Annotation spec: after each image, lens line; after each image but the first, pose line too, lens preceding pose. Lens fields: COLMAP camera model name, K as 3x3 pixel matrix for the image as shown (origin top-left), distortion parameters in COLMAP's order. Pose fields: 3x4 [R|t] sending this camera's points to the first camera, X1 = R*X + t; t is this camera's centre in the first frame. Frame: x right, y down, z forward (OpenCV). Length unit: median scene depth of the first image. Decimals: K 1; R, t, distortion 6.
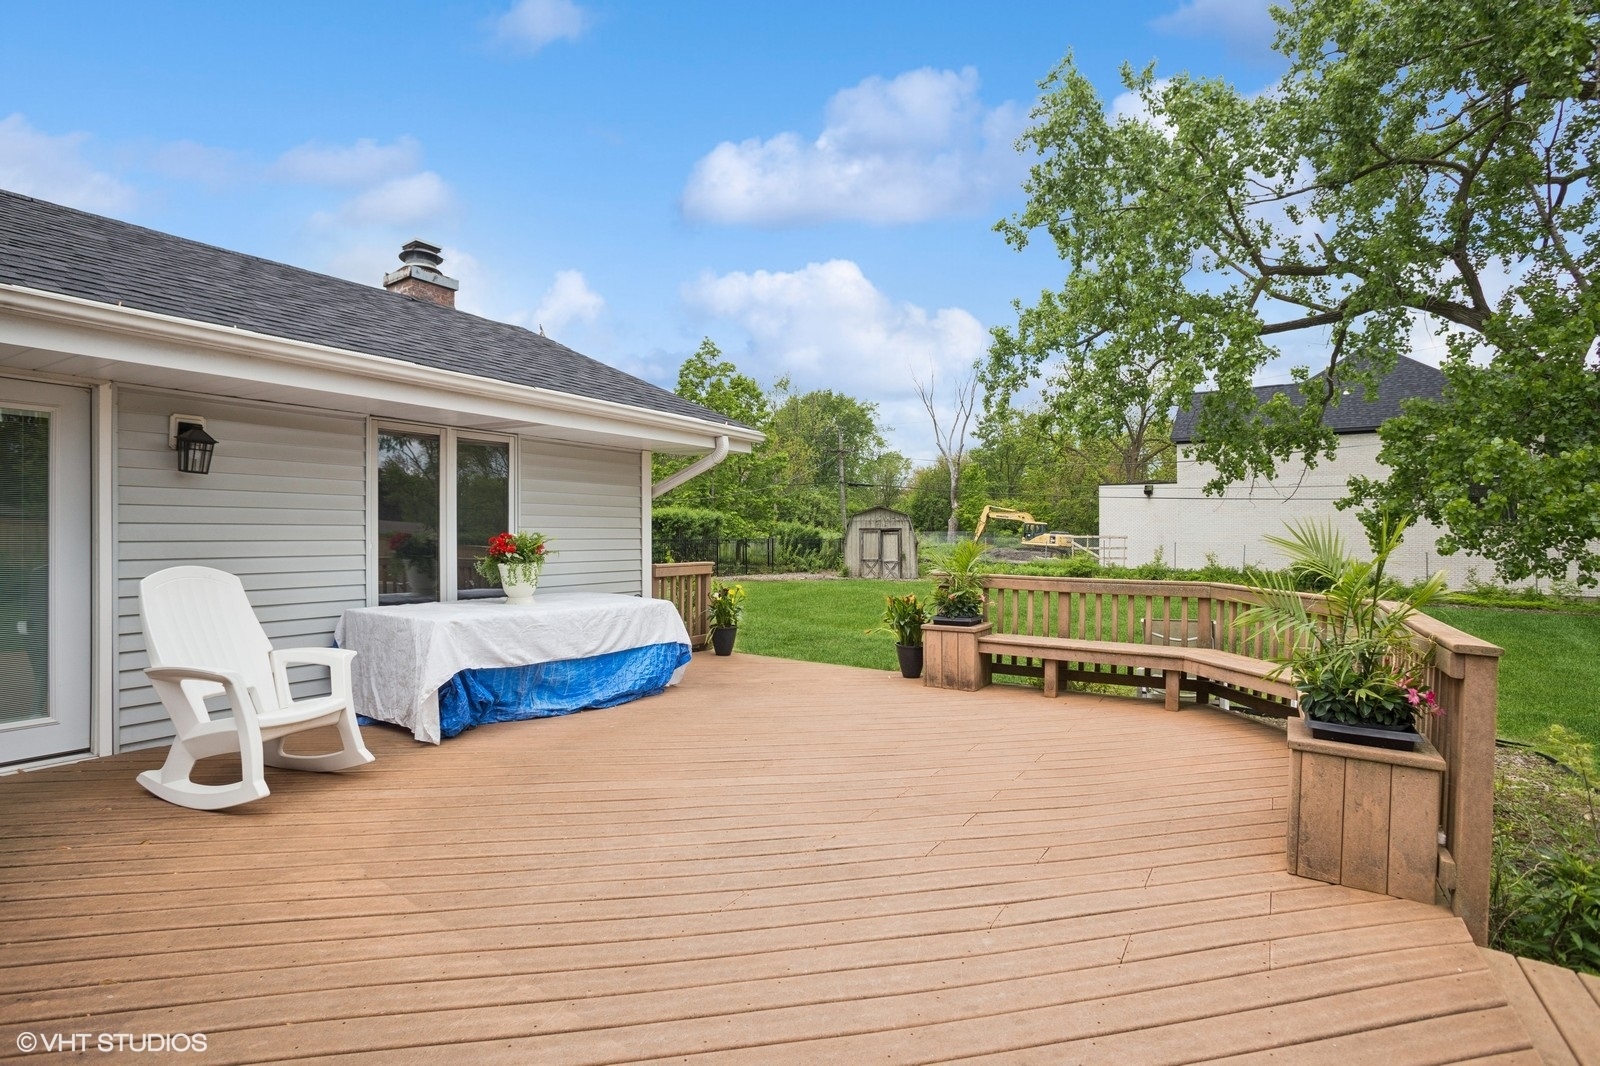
lens RADIAL K [[771.6, 0, 797.6], [0, 771.6, 534.1], [0, 0, 1]] dist [-0.001570, -0.000182]
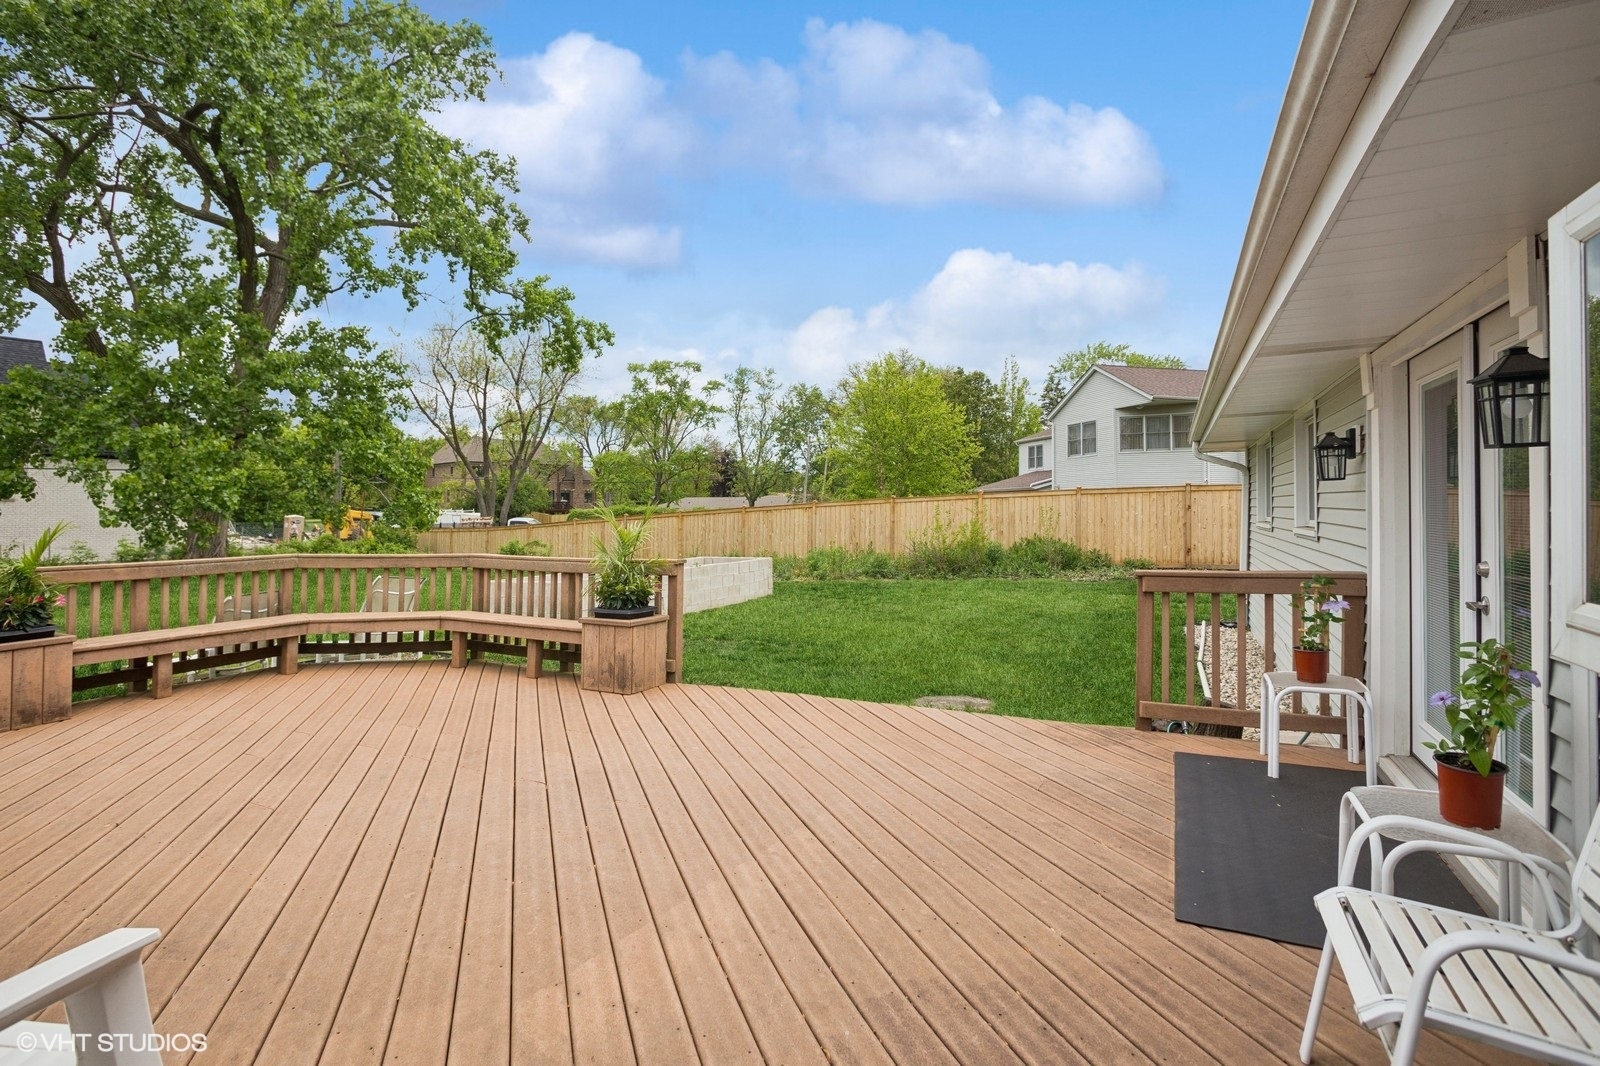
lens RADIAL K [[771.6, 0, 796.1], [0, 771.6, 520.4], [0, 0, 1]] dist [-0.001570, -0.000182]
pose [[-0.126868, -0.012742, 0.991838, -0.651373], [-0.003243, 0.999917, 0.012431, 0.001023], [-0.991914, -0.001639, -0.126899, 0.438896]]
